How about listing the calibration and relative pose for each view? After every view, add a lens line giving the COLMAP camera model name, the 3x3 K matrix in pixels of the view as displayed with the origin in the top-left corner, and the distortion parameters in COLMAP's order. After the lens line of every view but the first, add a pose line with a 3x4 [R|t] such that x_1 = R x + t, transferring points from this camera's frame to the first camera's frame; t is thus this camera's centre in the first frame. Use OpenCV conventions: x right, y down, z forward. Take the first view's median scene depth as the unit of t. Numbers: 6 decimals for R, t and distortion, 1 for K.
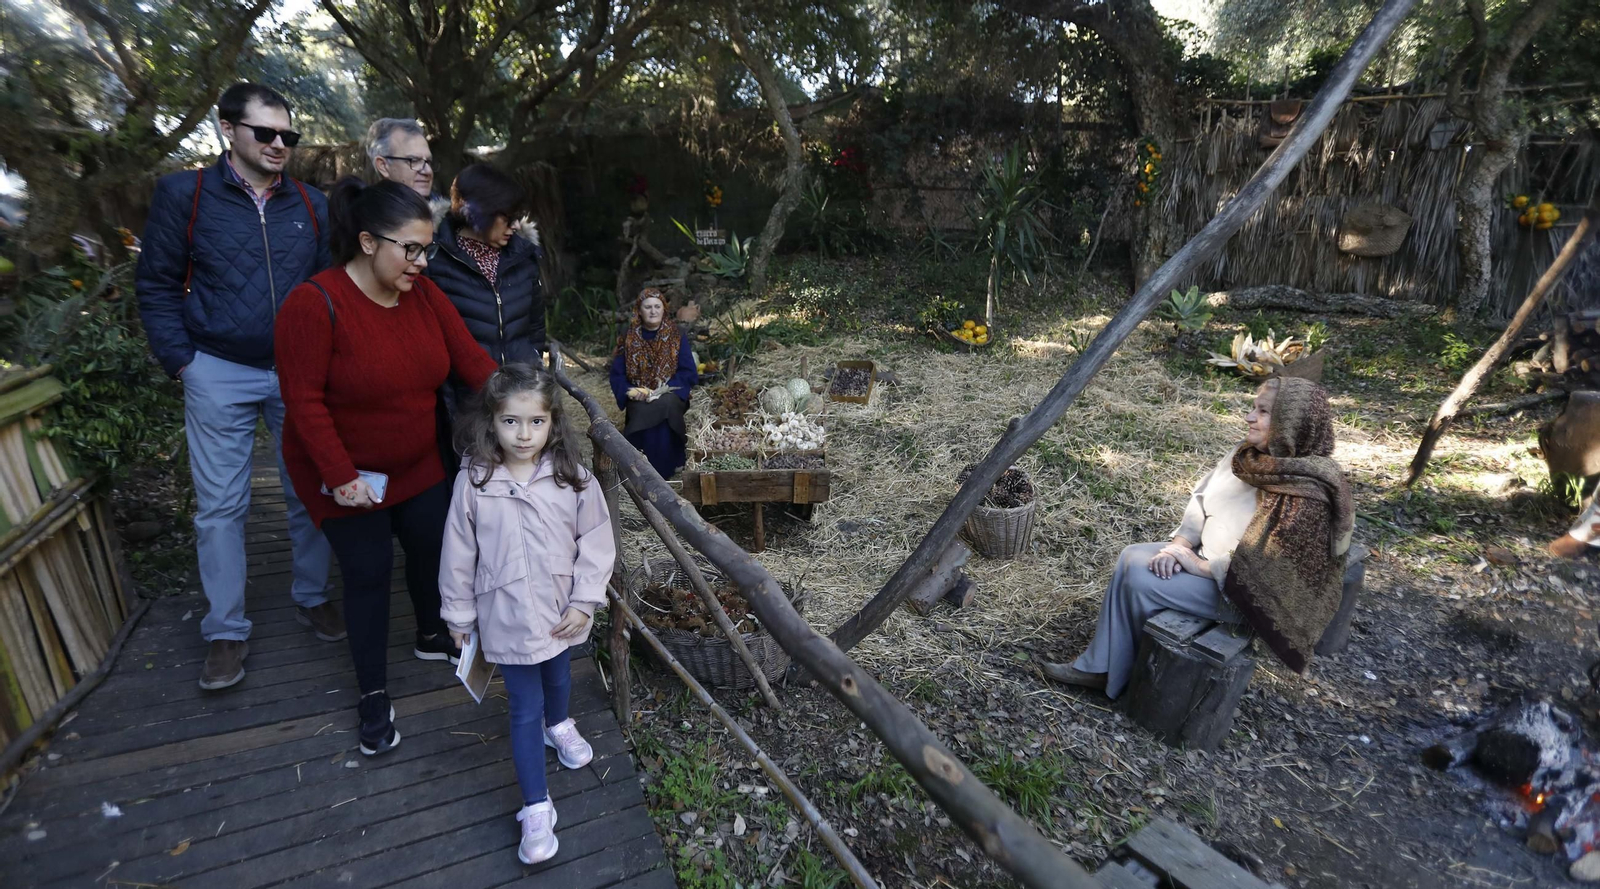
lens RADIAL K [[718.7, 0, 800.0], [0, 718.7, 444.5], [0, 0, 1]] dist [-0.001995, -0.000533]
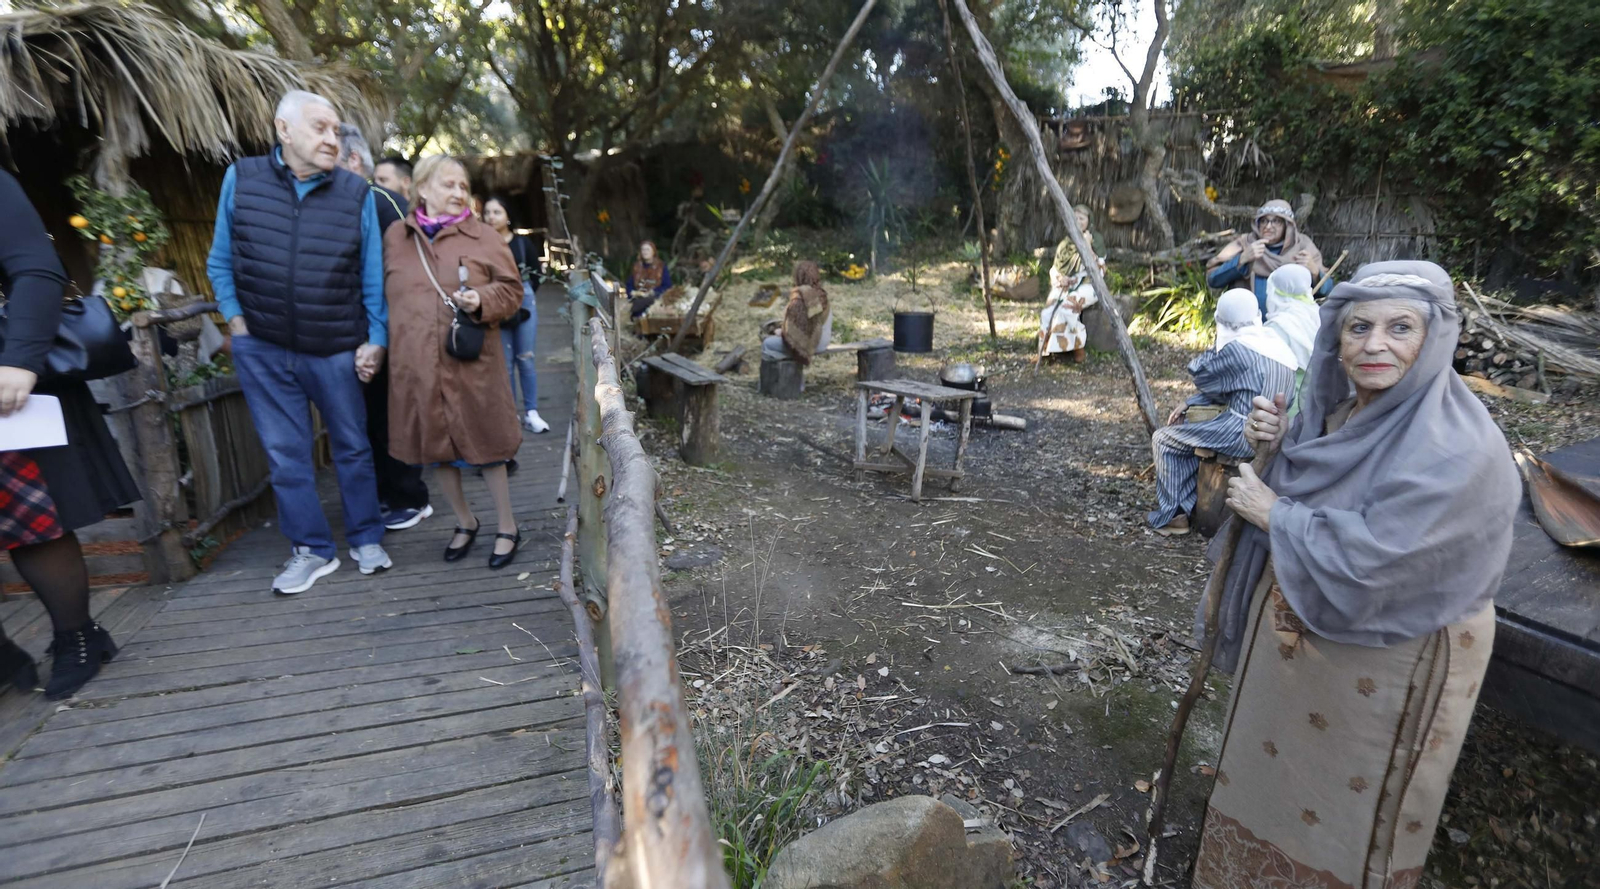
lens RADIAL K [[718.7, 0, 800.0], [0, 718.7, 444.5], [0, 0, 1]] dist [-0.001995, -0.000533]
pose [[0.986597, 0.035846, -0.159190, 0.331878], [-0.030559, 0.998901, 0.035537, 0.157374], [0.160289, -0.030196, 0.986608, -0.561508]]
